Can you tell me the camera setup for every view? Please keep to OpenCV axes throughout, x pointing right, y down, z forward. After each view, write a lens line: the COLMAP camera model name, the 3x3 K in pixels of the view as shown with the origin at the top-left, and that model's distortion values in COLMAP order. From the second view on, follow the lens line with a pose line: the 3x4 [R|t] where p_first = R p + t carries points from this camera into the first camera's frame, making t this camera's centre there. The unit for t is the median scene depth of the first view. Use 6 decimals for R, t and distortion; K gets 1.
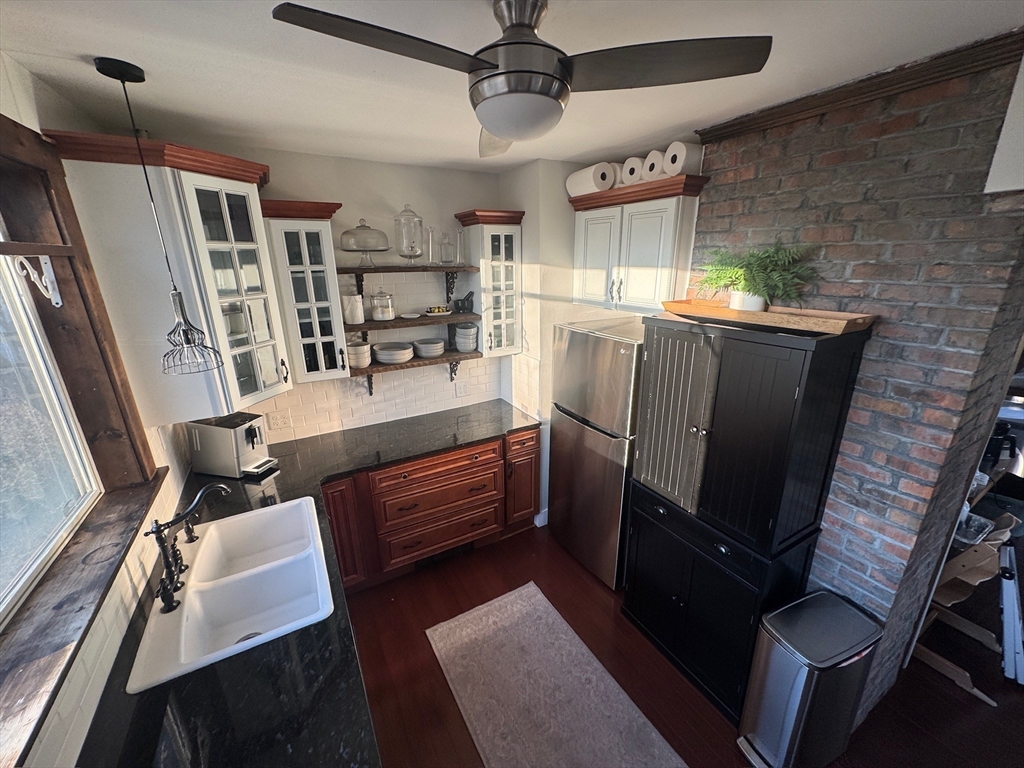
lens RADIAL K [[406.1, 0, 509.5], [0, 406.1, 383.2], [0, 0, 1]] dist [-0.001894, 0.000540]
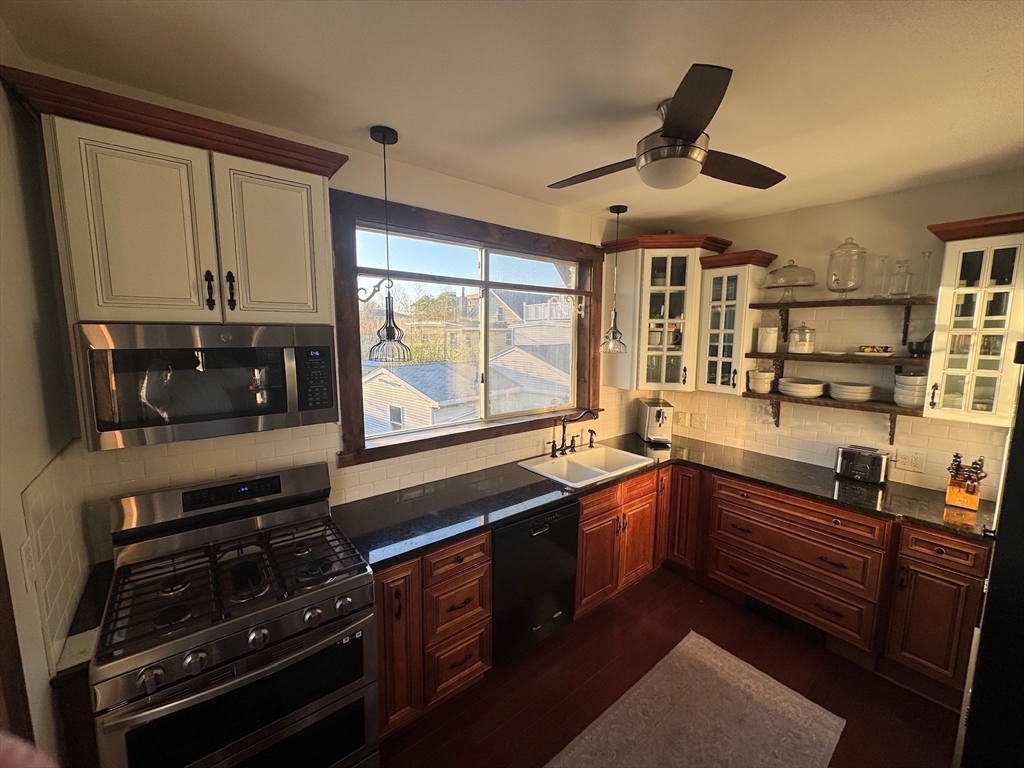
lens RADIAL K [[406.1, 0, 509.5], [0, 406.1, 383.2], [0, 0, 1]] dist [-0.001894, 0.000540]
pose [[0.159773, 0.137157, -0.977579, 0.696037], [-0.302075, 0.949588, 0.083860, 0.057542], [0.939800, 0.281904, 0.193151, 0.177879]]
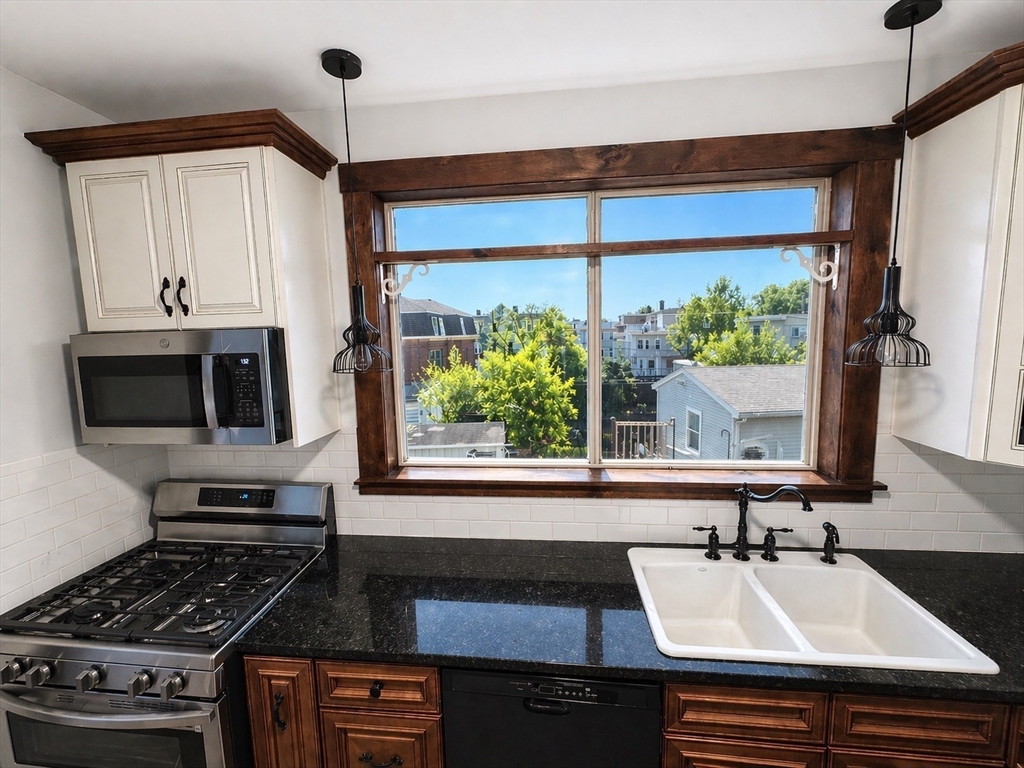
lens RADIAL K [[397.4, 0, 512.1], [0, 397.4, 382.7], [0, 0, 1]] dist [0.000773, 0.000099]
pose [[-0.578572, 0.124783, -0.806029, 0.186211], [-0.210250, 0.932013, 0.295206, -0.057715], [0.788066, 0.340266, -0.513001, 0.607255]]
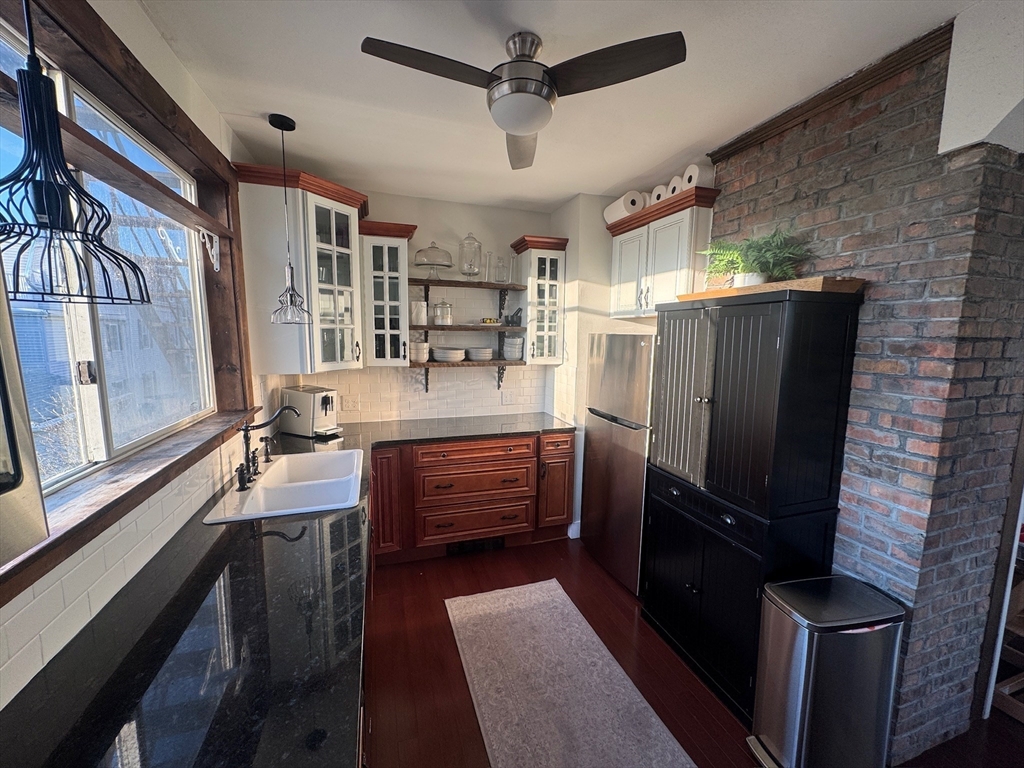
lens RADIAL K [[406.1, 0, 509.5], [0, 406.1, 383.2], [0, 0, 1]] dist [-0.001894, 0.000540]
pose [[0.980292, 0.048497, -0.191511, 0.139092], [-0.081578, 0.982262, -0.168837, 0.233799], [0.179926, 0.181132, 0.966860, -0.095029]]
